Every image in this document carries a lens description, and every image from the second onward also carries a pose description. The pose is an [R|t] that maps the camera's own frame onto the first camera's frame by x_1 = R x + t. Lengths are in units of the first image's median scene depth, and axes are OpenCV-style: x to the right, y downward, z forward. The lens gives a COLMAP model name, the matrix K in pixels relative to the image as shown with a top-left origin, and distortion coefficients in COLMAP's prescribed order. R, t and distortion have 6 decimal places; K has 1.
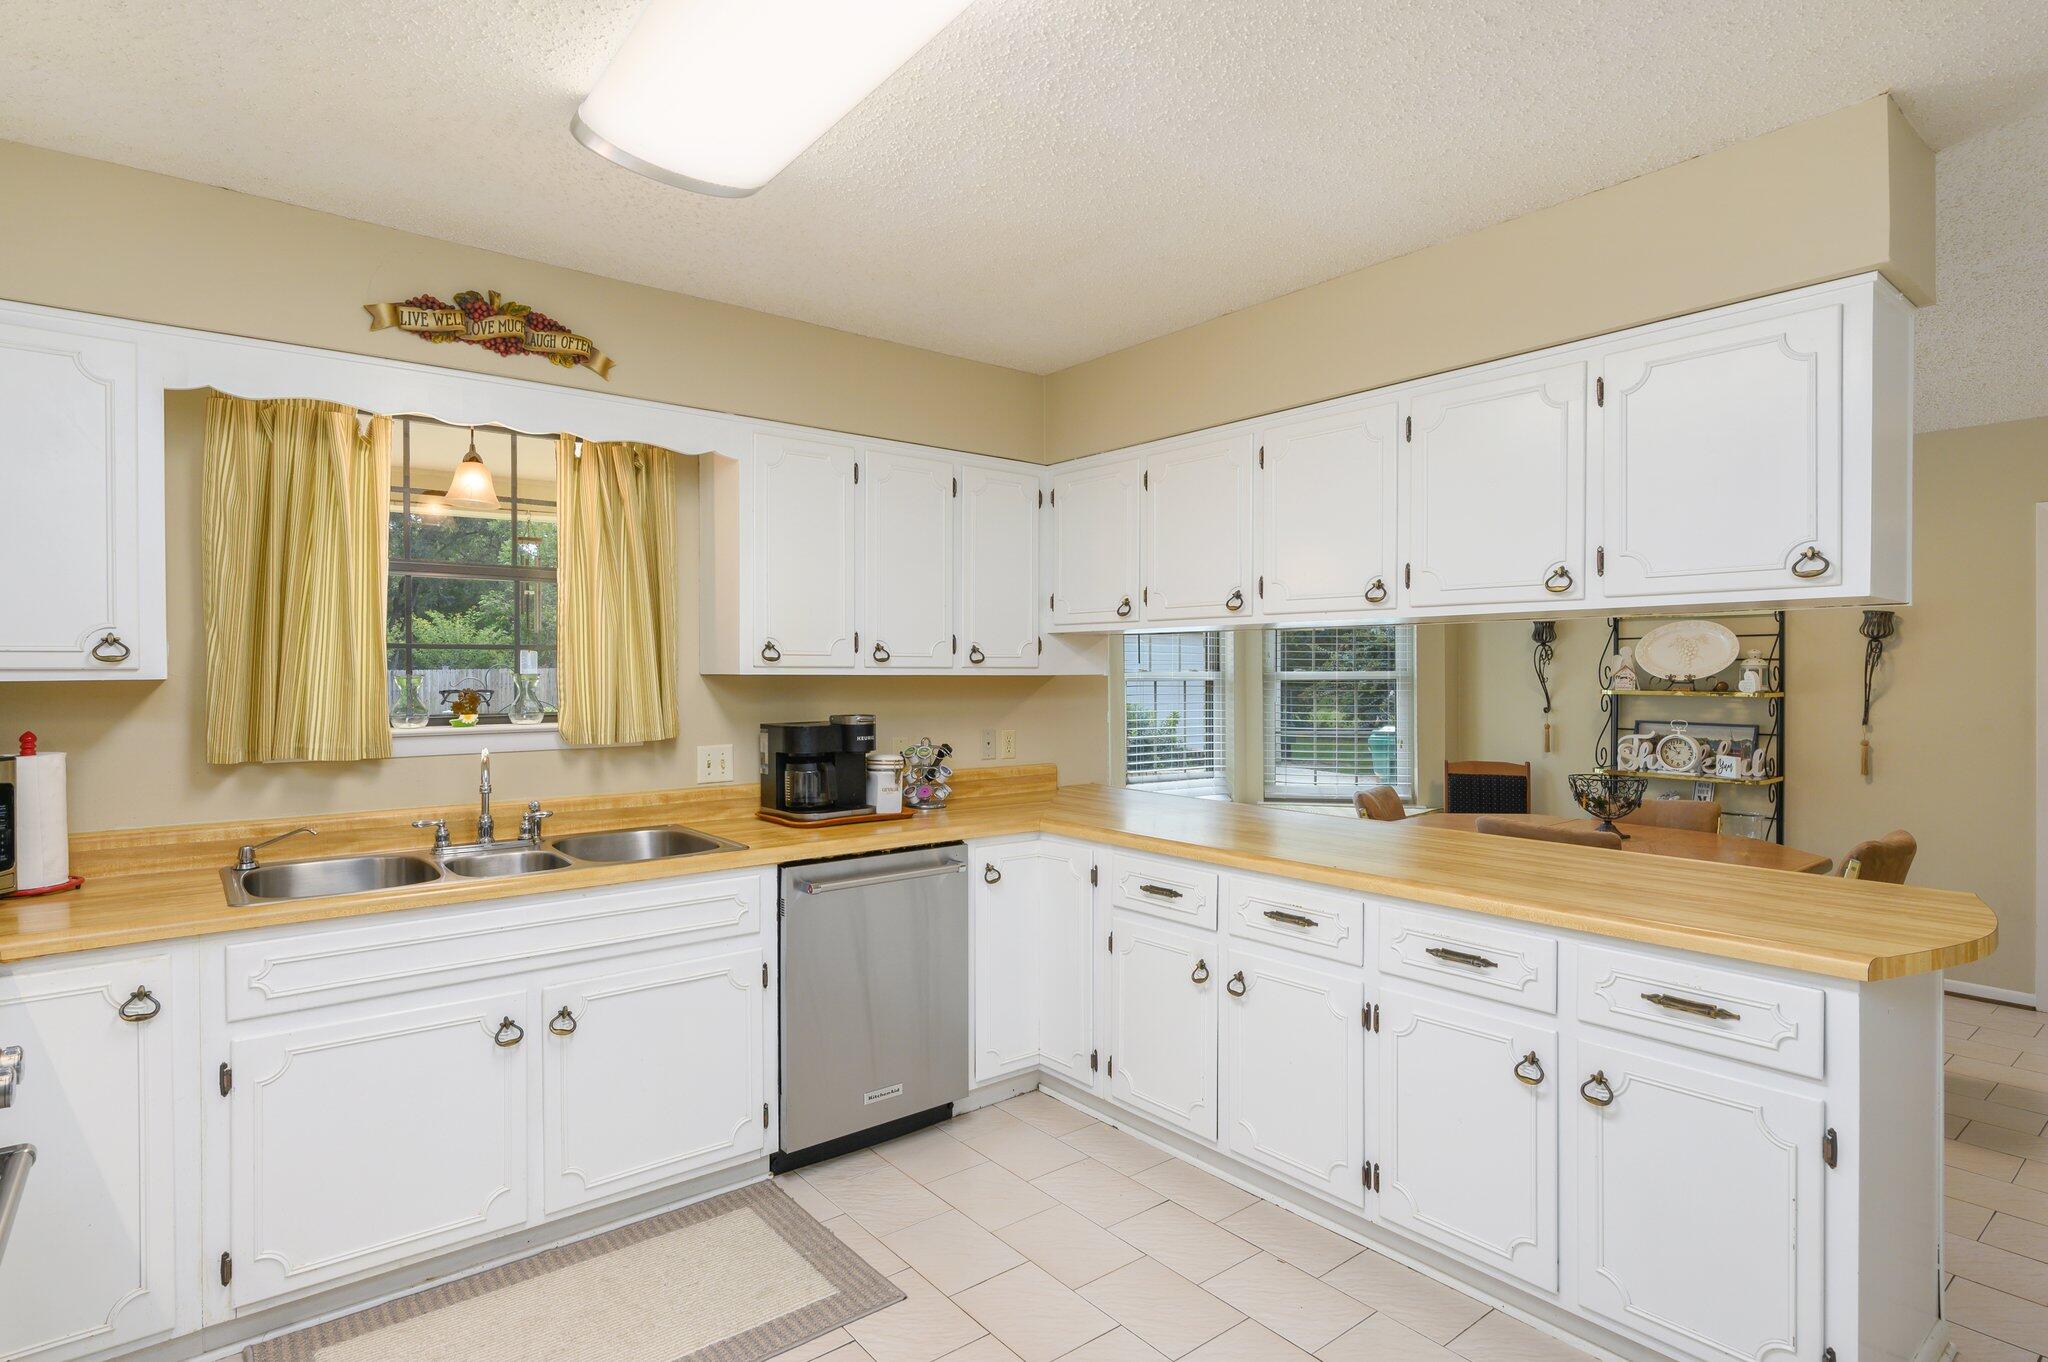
lens RADIAL K [[1034.5, 0, 992.7], [0, 1034.5, 676.4], [0, 0, 1]] dist [-0.004182, -0.000622]
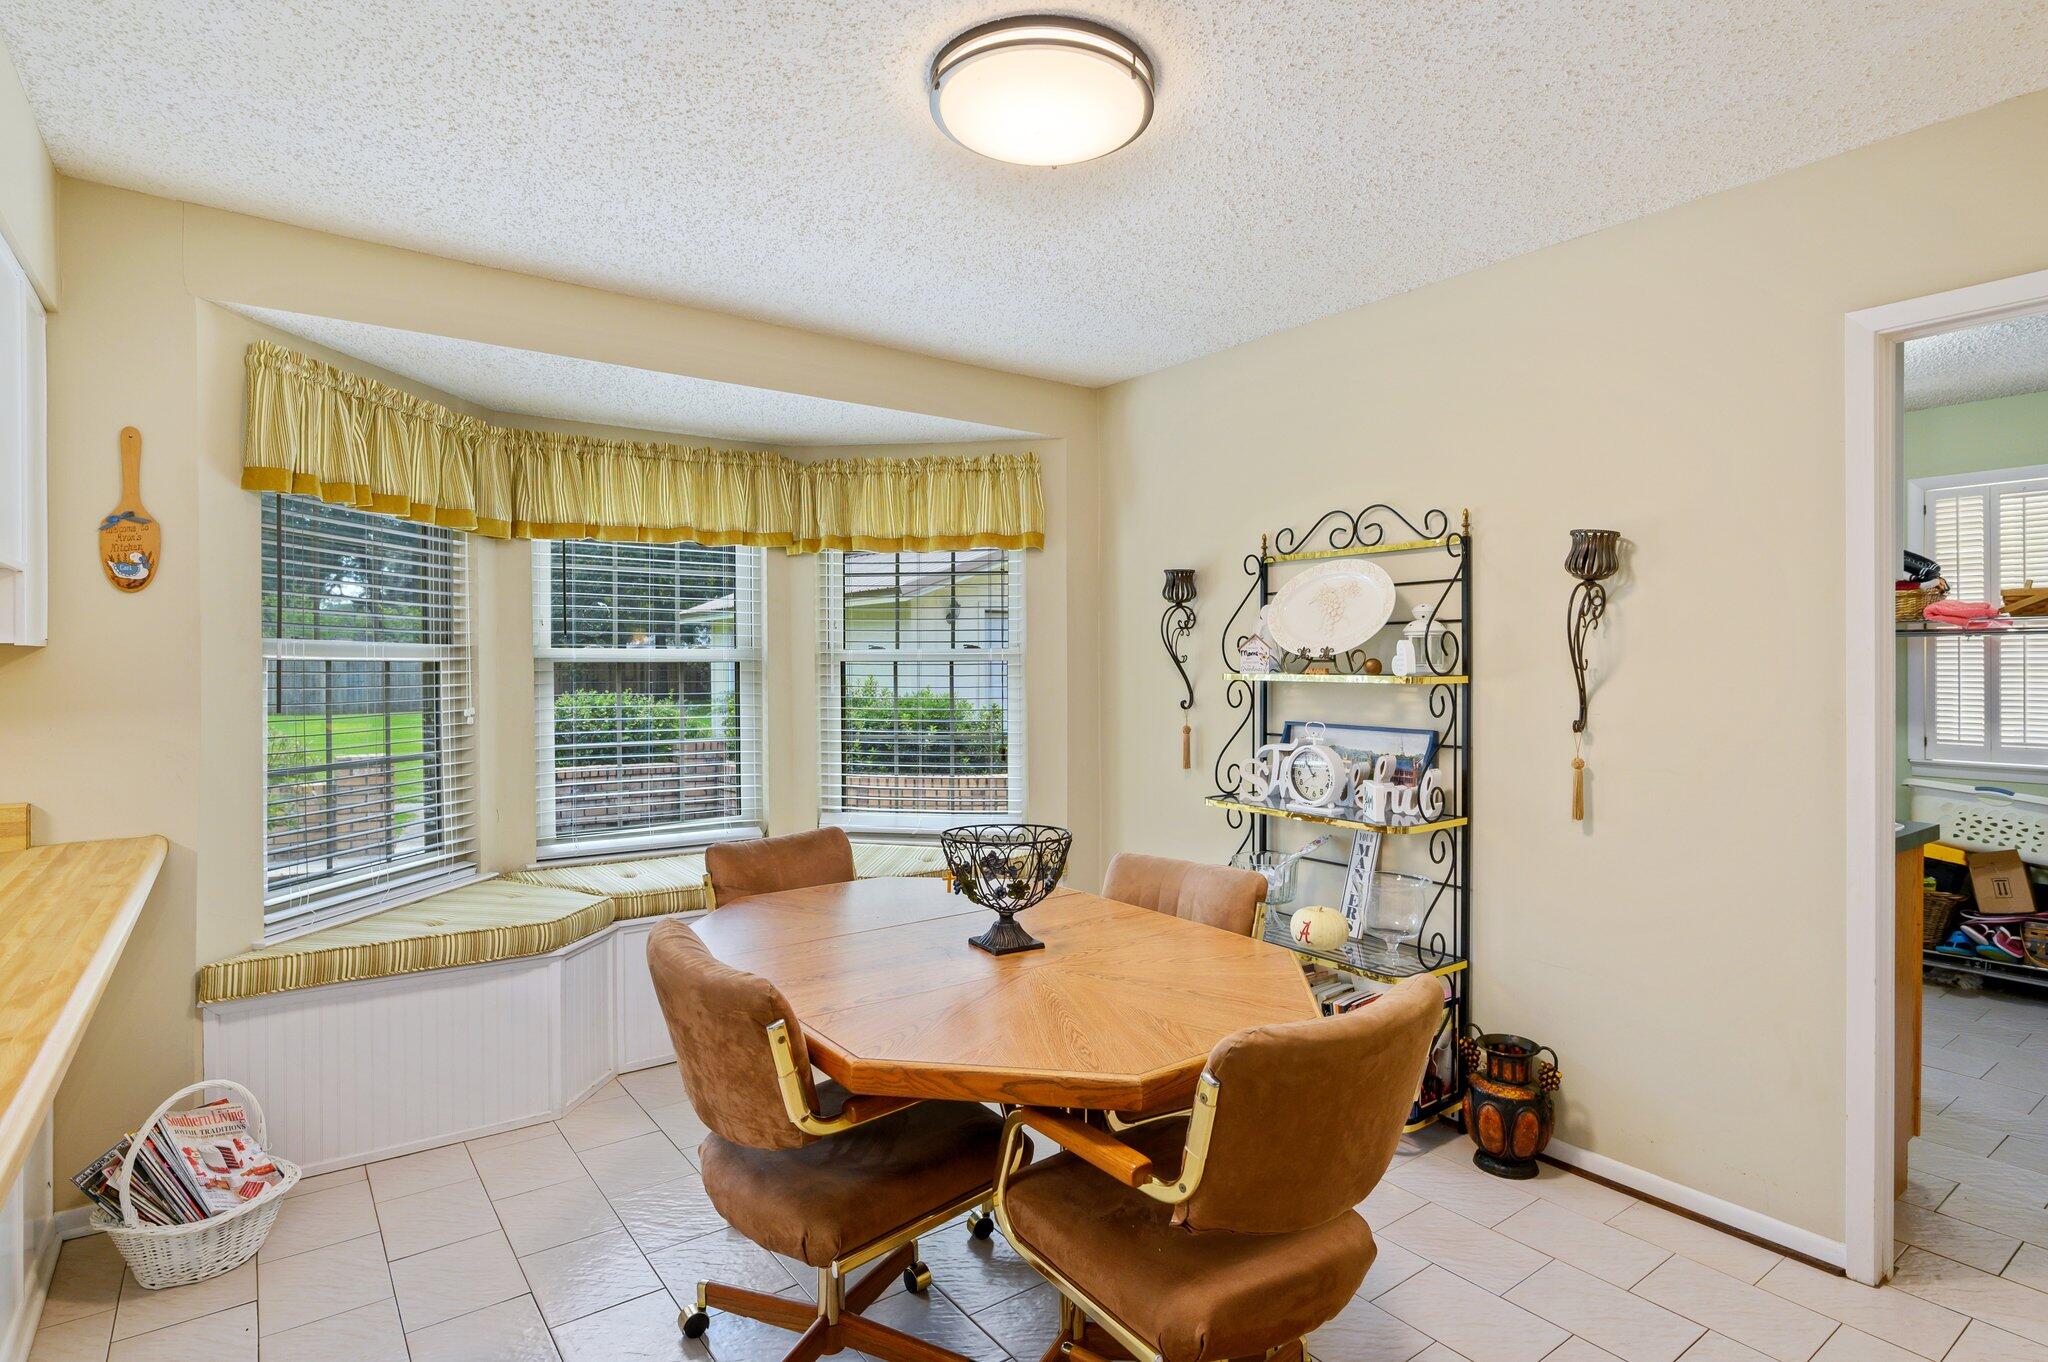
lens RADIAL K [[1034.5, 0, 1016.3], [0, 1034.5, 667.3], [0, 0, 1]] dist [-0.004182, -0.000622]
pose [[0.999750, -0.000806, -0.022364, 0.510715], [0.000753, 0.999997, -0.002365, 0.011768], [0.022366, 0.002347, 0.999747, 0.392476]]
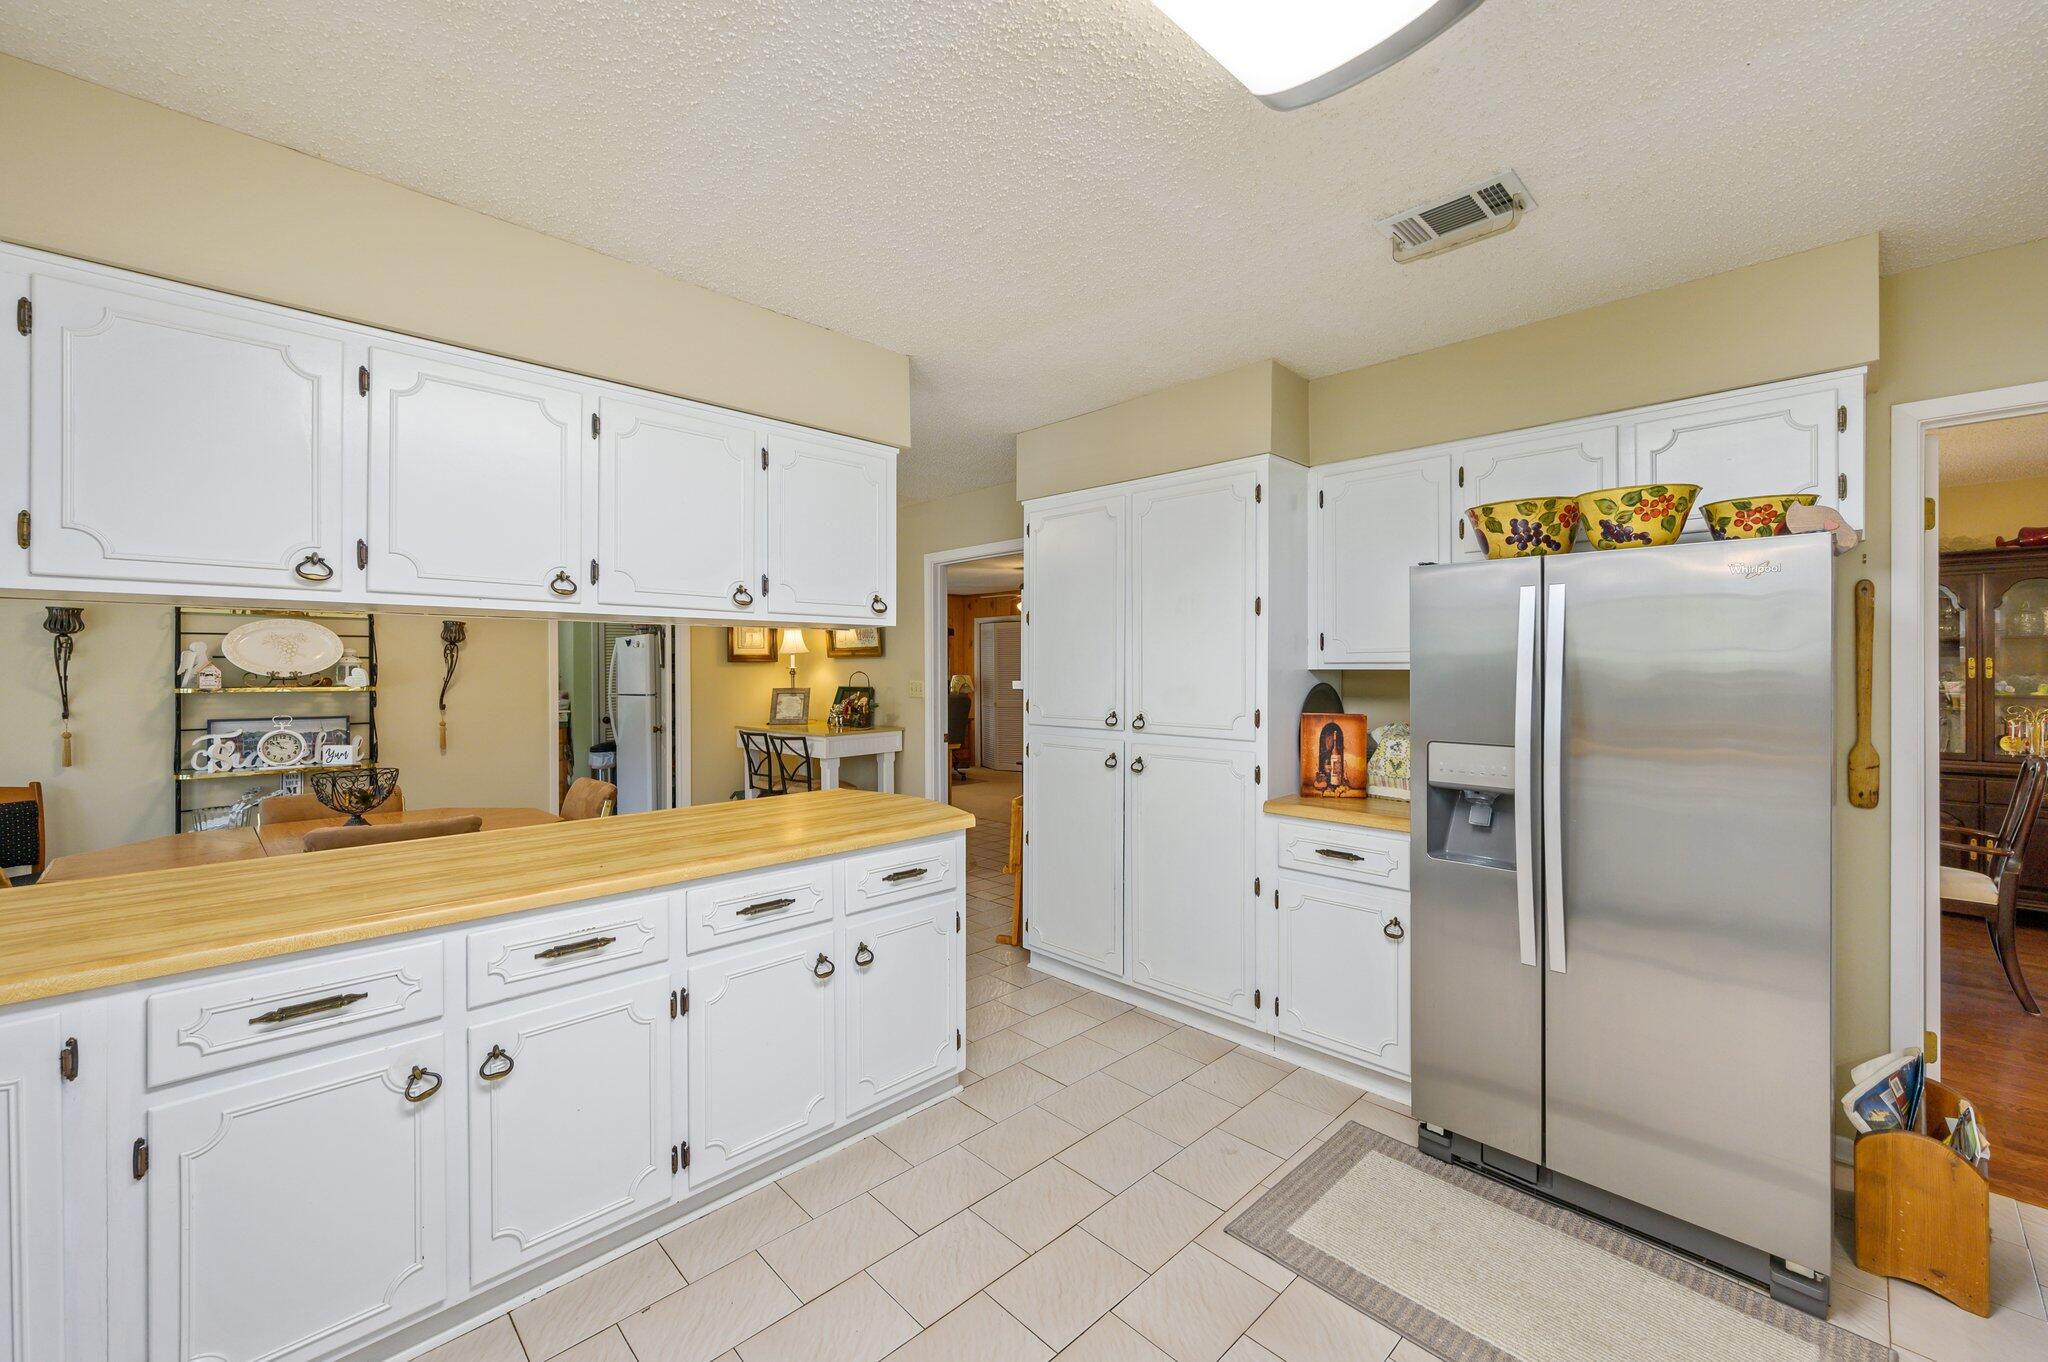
lens RADIAL K [[815.7, 0, 1056.9], [0, 815.7, 665.7], [0, 0, 1]] dist [0.000749, -0.000536]
pose [[-0.123999, -0.000913, 0.992282, -0.234414], [0.006103, 0.999980, 0.001683, -0.003655], [-0.992264, 0.006265, -0.123991, 0.345095]]
